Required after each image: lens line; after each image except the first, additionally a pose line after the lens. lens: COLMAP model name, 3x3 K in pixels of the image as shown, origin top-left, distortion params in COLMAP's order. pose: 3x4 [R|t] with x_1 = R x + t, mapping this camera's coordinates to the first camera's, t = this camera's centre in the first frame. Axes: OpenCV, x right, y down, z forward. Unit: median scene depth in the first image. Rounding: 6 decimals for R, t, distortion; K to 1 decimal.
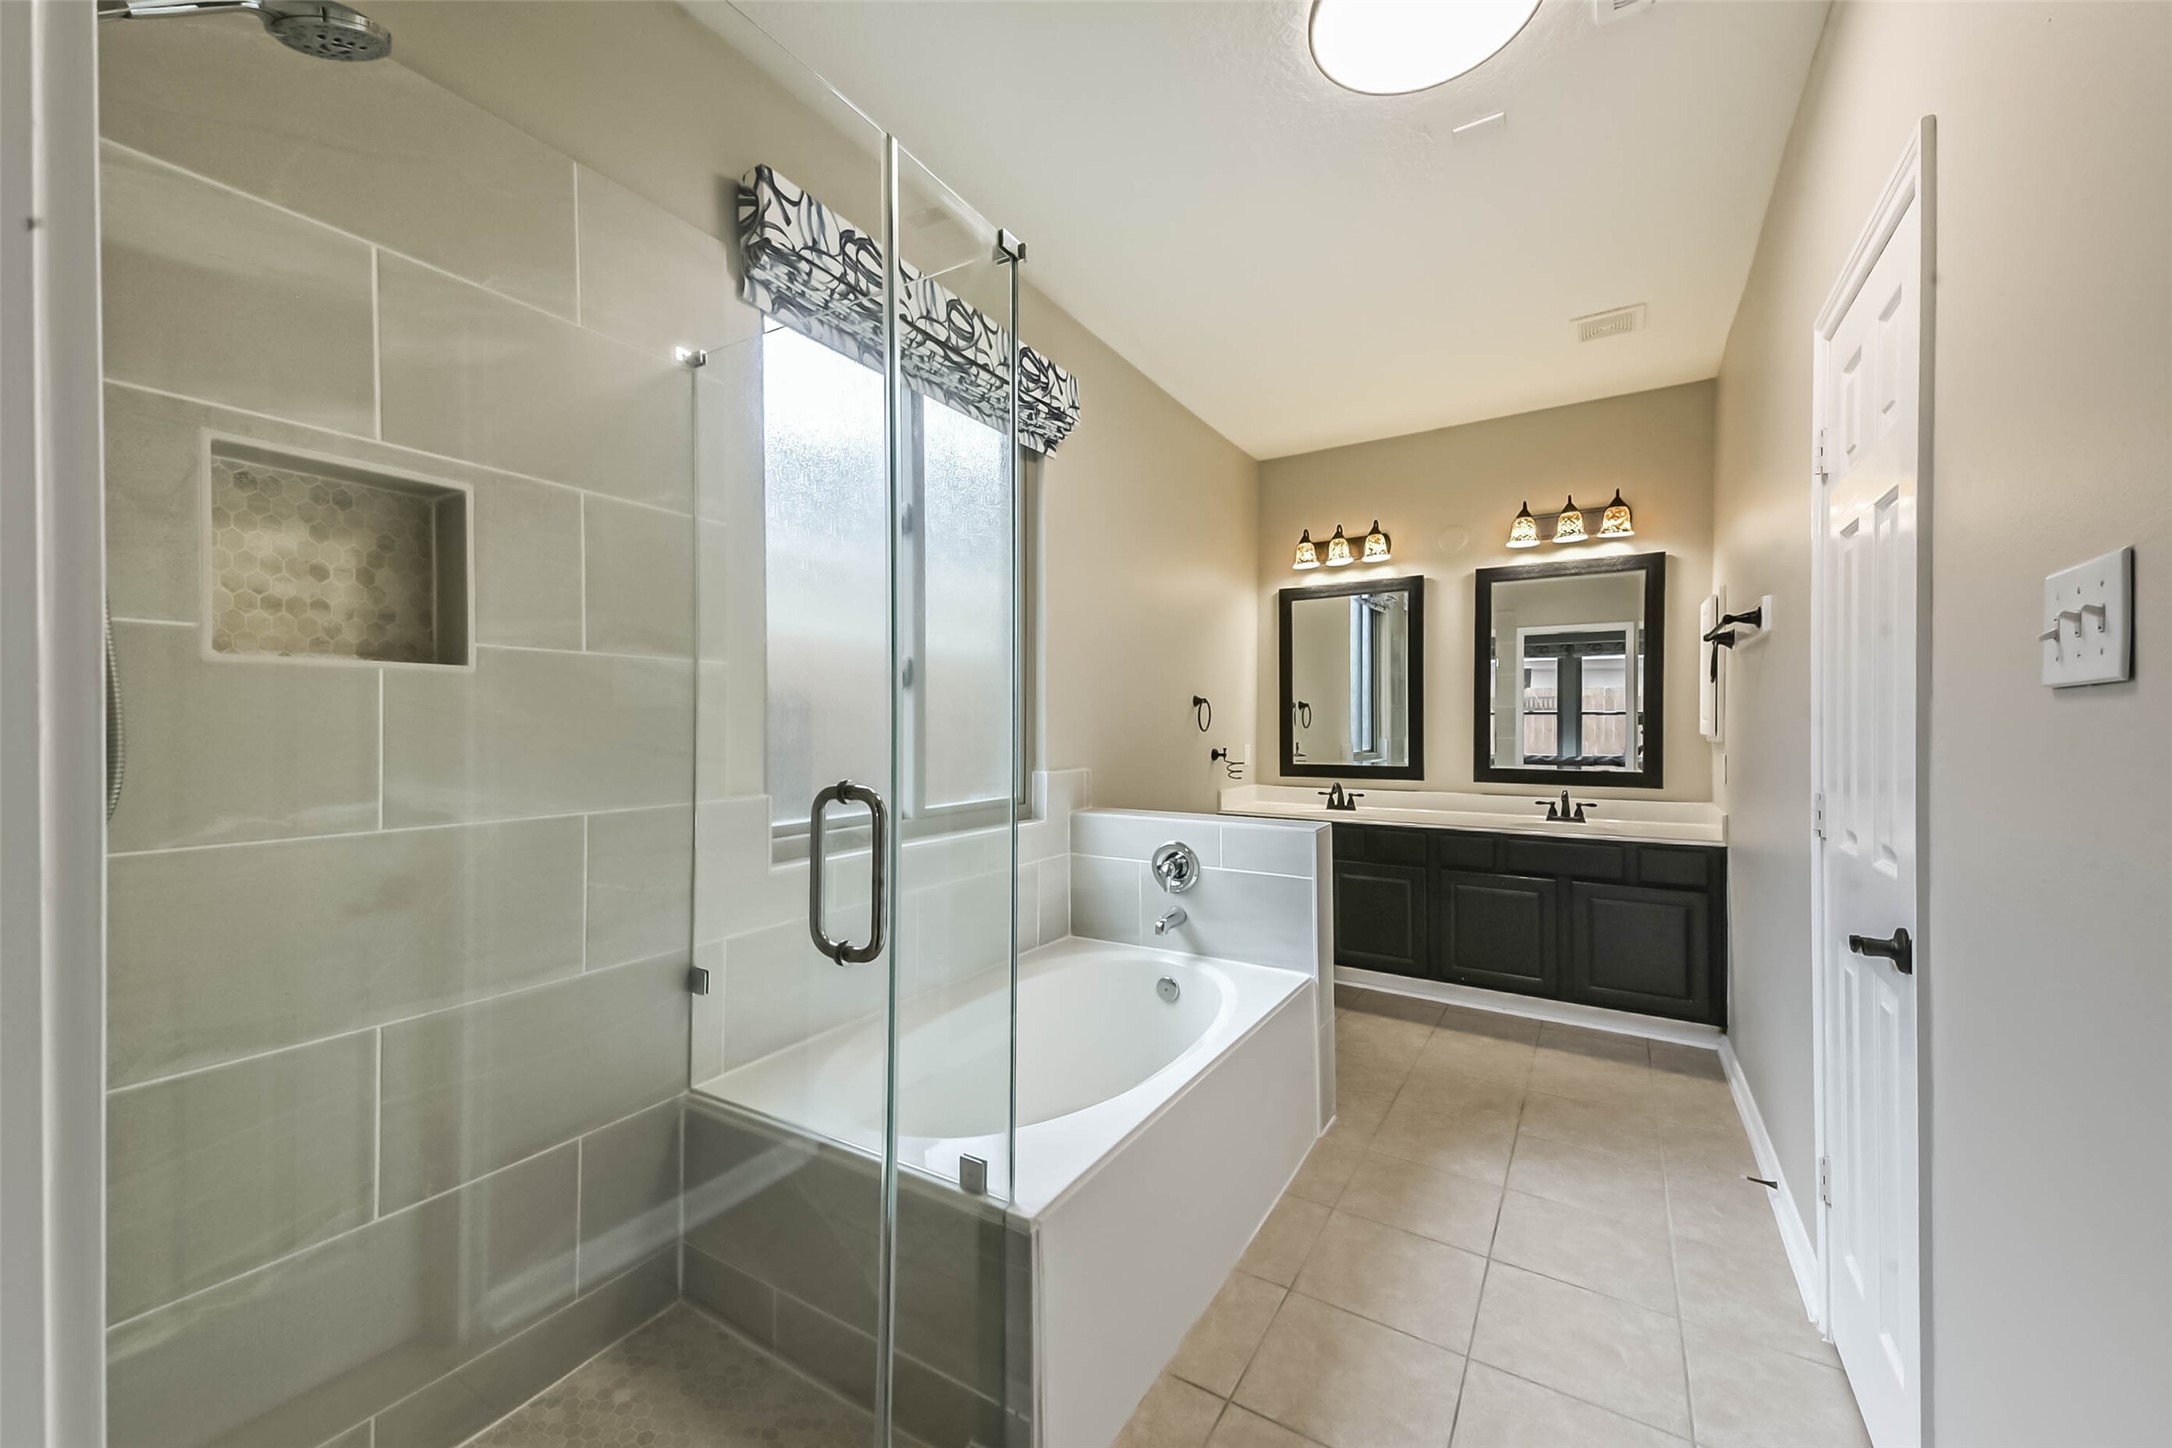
lens RADIAL K [[859.1, 0, 1086.0], [0, 859.1, 724.0], [0, 0, 1]] dist [0.095978, -0.000339]
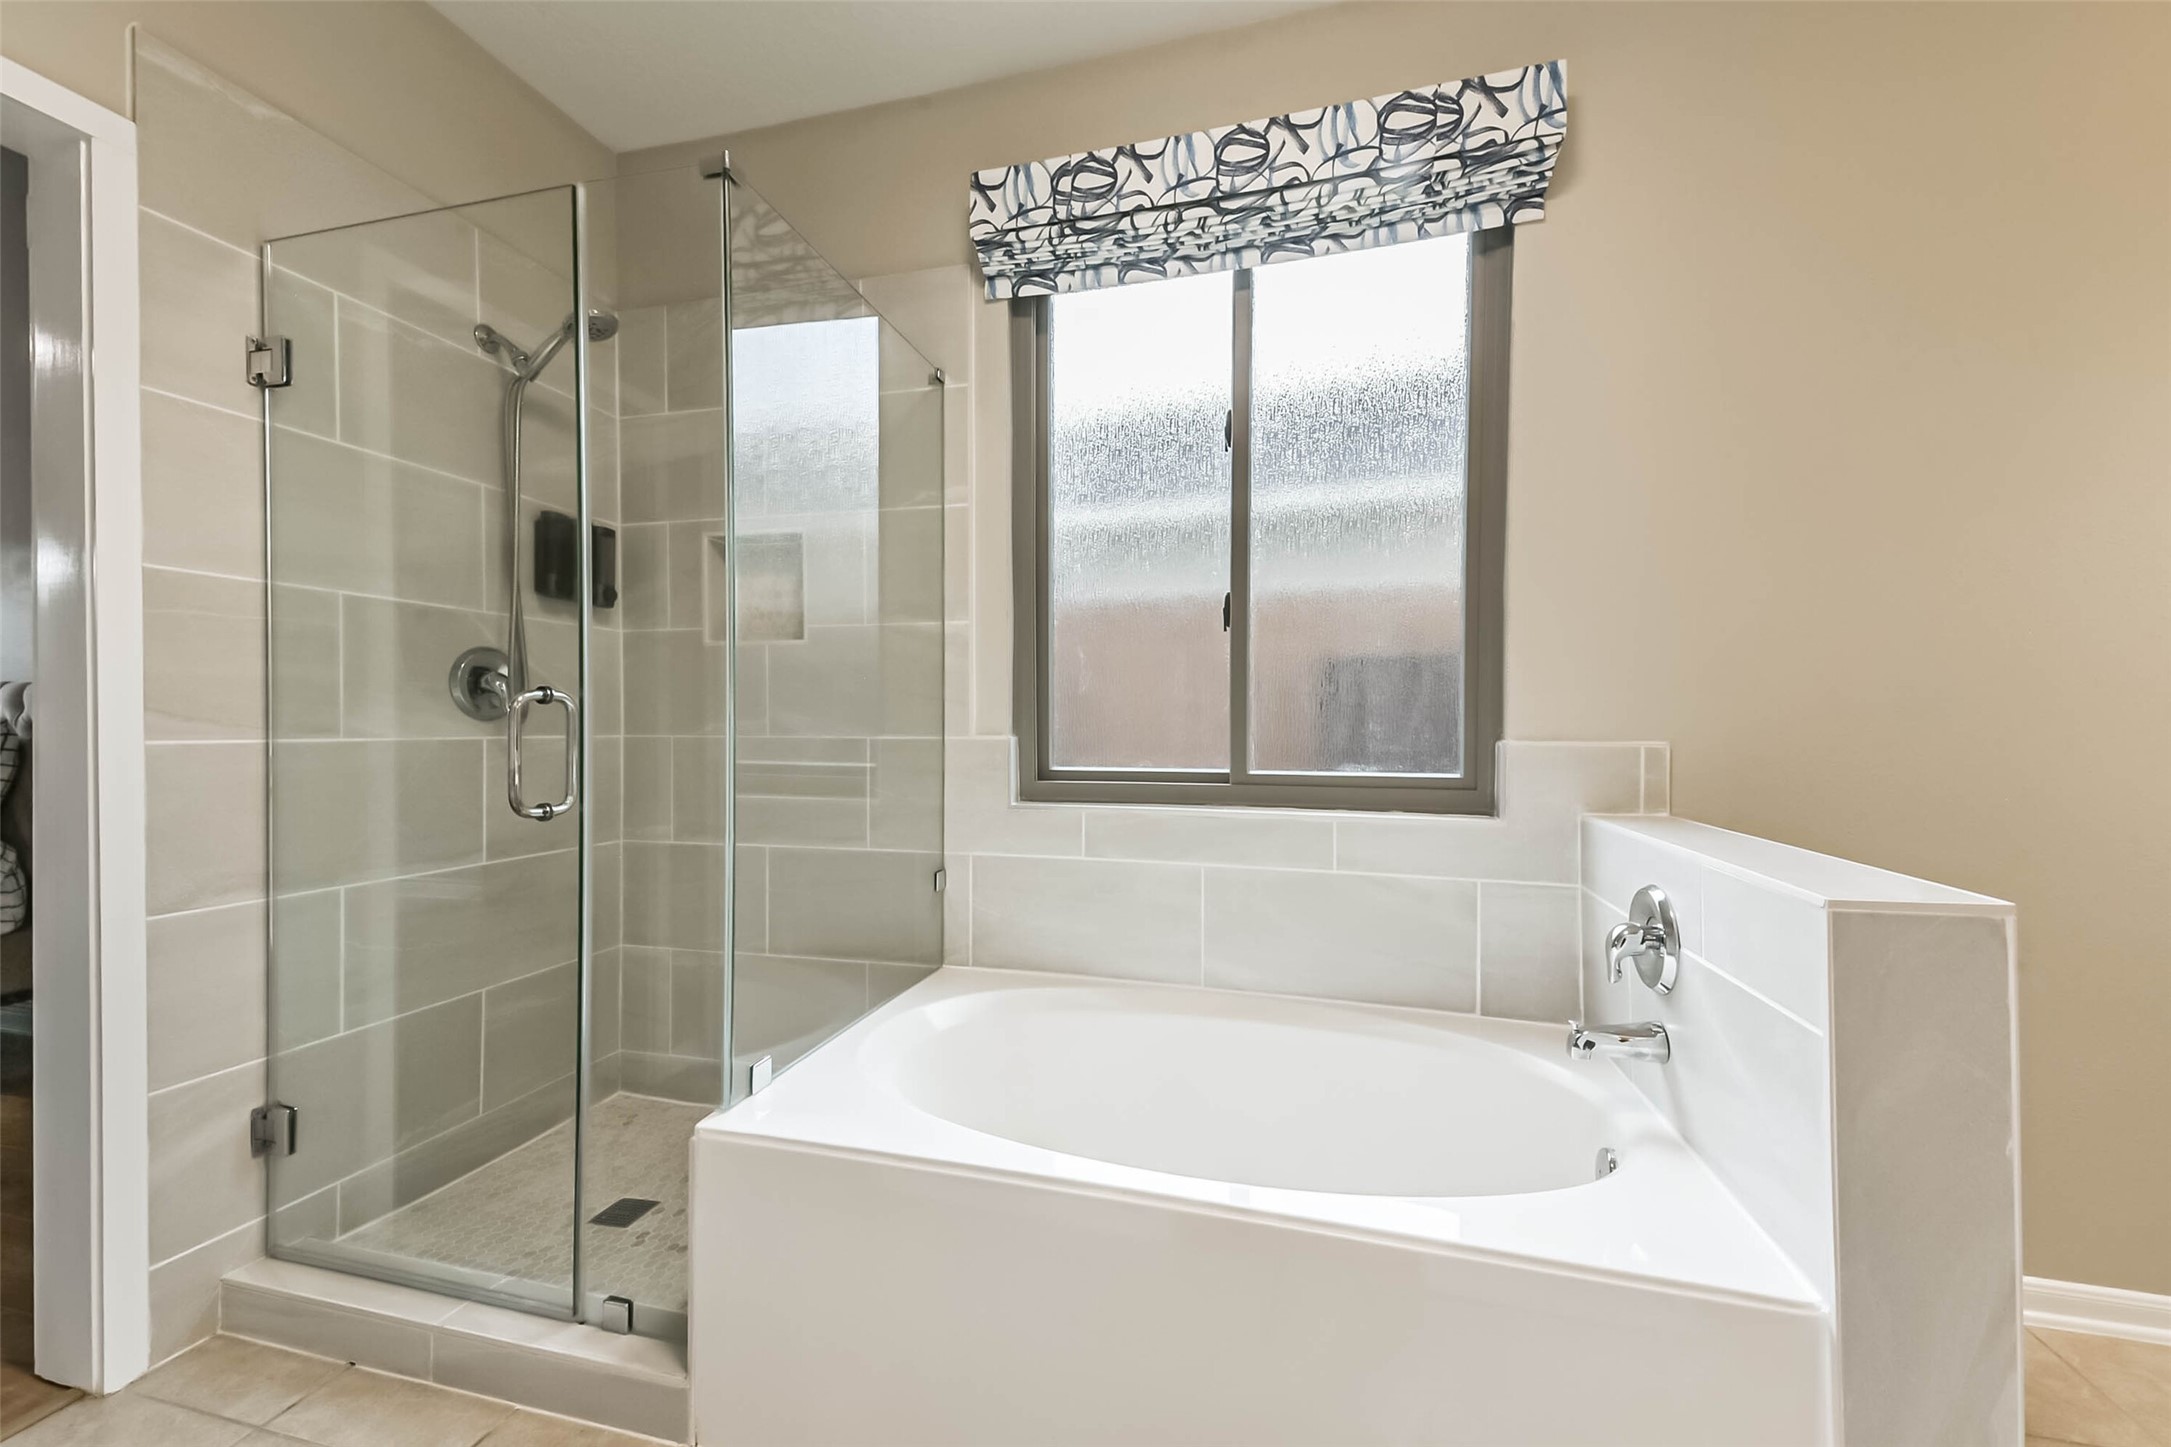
lens RADIAL K [[808.3, 0, 1145.1], [0, 808.3, 727.1], [0, 0, 1]] dist [0.054673, 0.000189]
pose [[0.286736, -0.004807, -0.957998, 0.589225], [-0.003583, 0.999975, -0.006090, 0.065703], [0.958003, 0.005178, 0.286711, 0.770481]]
